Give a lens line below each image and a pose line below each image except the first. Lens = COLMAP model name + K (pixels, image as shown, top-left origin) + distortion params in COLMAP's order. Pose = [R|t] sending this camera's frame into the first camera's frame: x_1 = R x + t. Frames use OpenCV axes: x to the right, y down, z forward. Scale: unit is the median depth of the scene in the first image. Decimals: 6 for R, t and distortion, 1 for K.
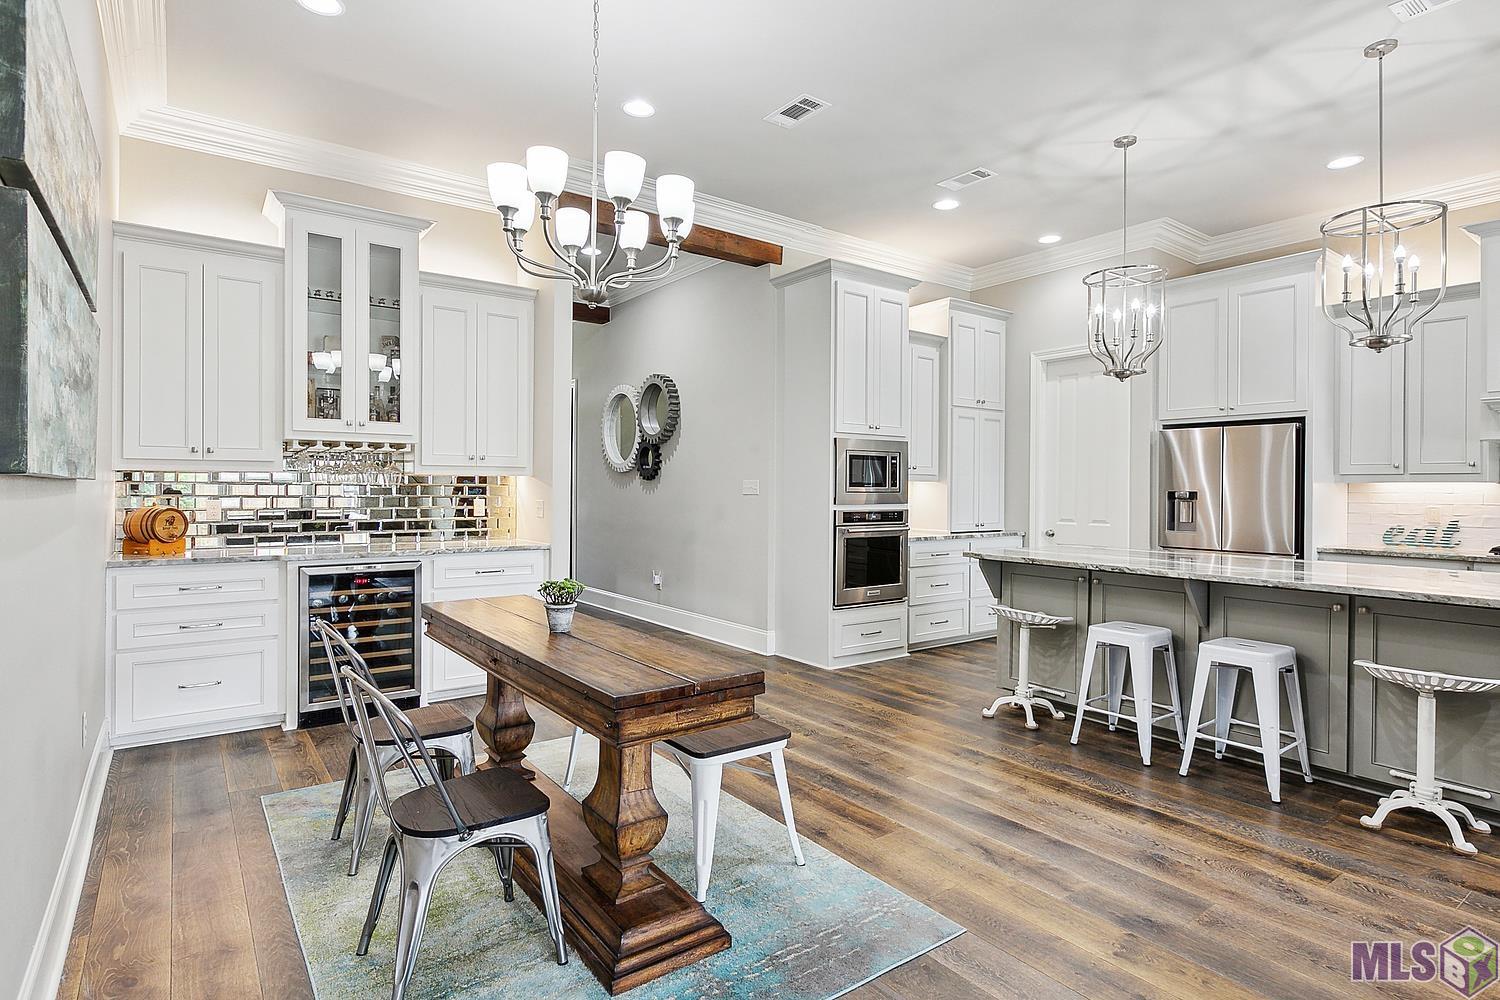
lens RADIAL K [[785.8, 0, 750.6], [0, 785.8, 495.0], [0, 0, 1]] dist [0.000803, 0.000085]
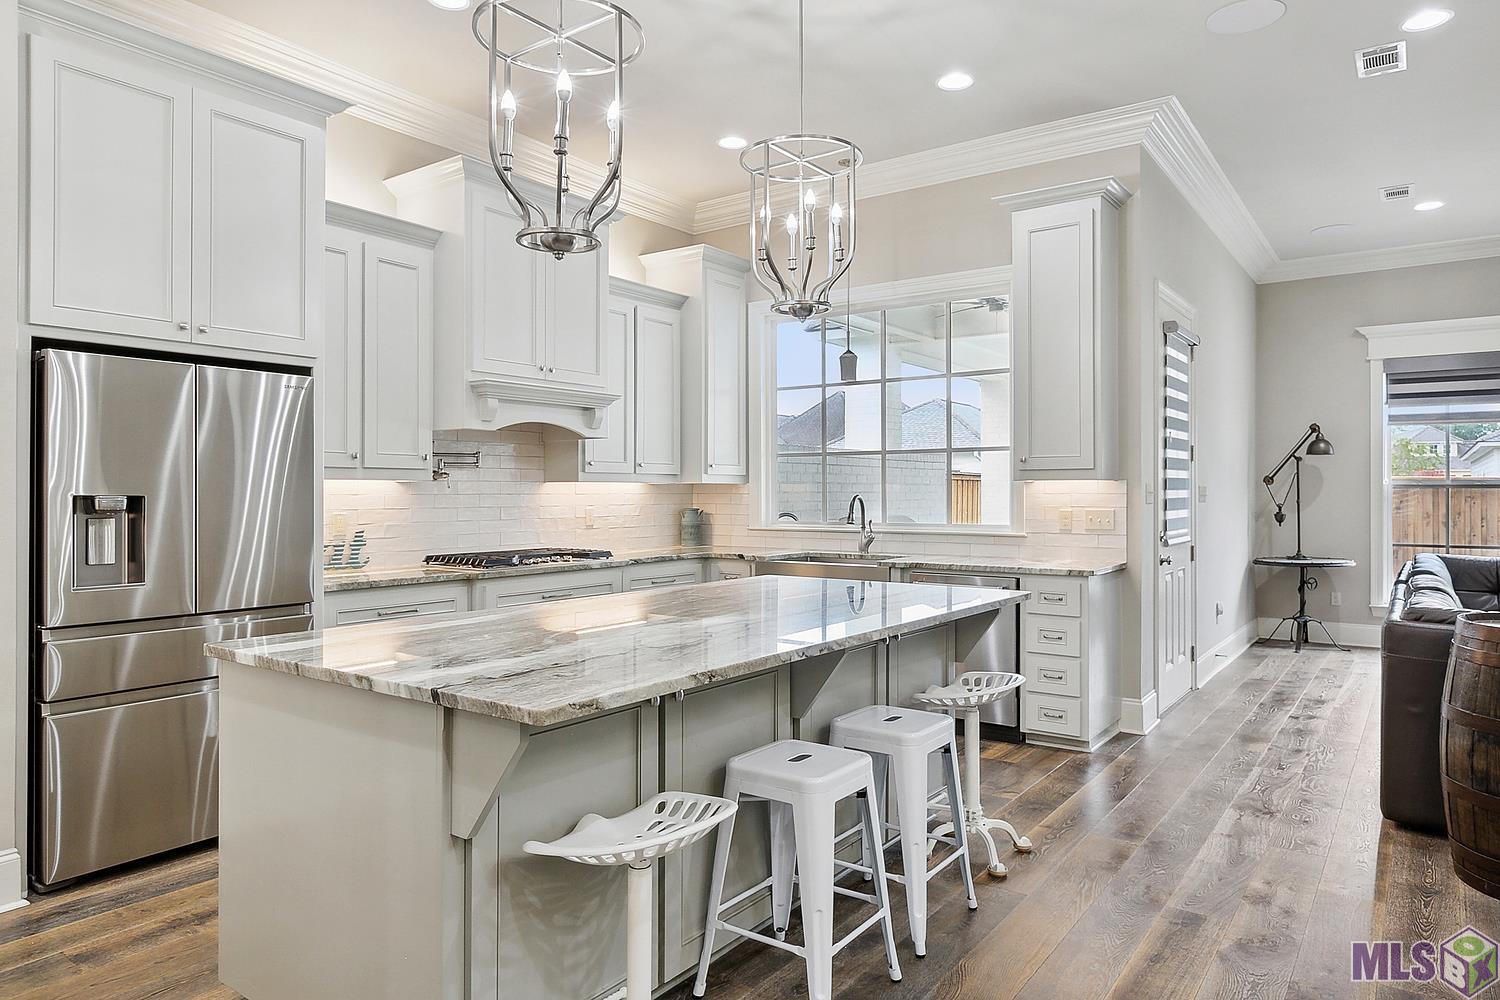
lens RADIAL K [[952.9, 0, 748.1], [0, 952.9, 490.1], [0, 0, 1]] dist [-0.002677, -0.001933]
pose [[-0.310308, -0.004127, 0.950627, -0.081706], [0.003682, 0.999978, 0.005543, -0.010100], [-0.950629, 0.005220, -0.310286, 0.931806]]
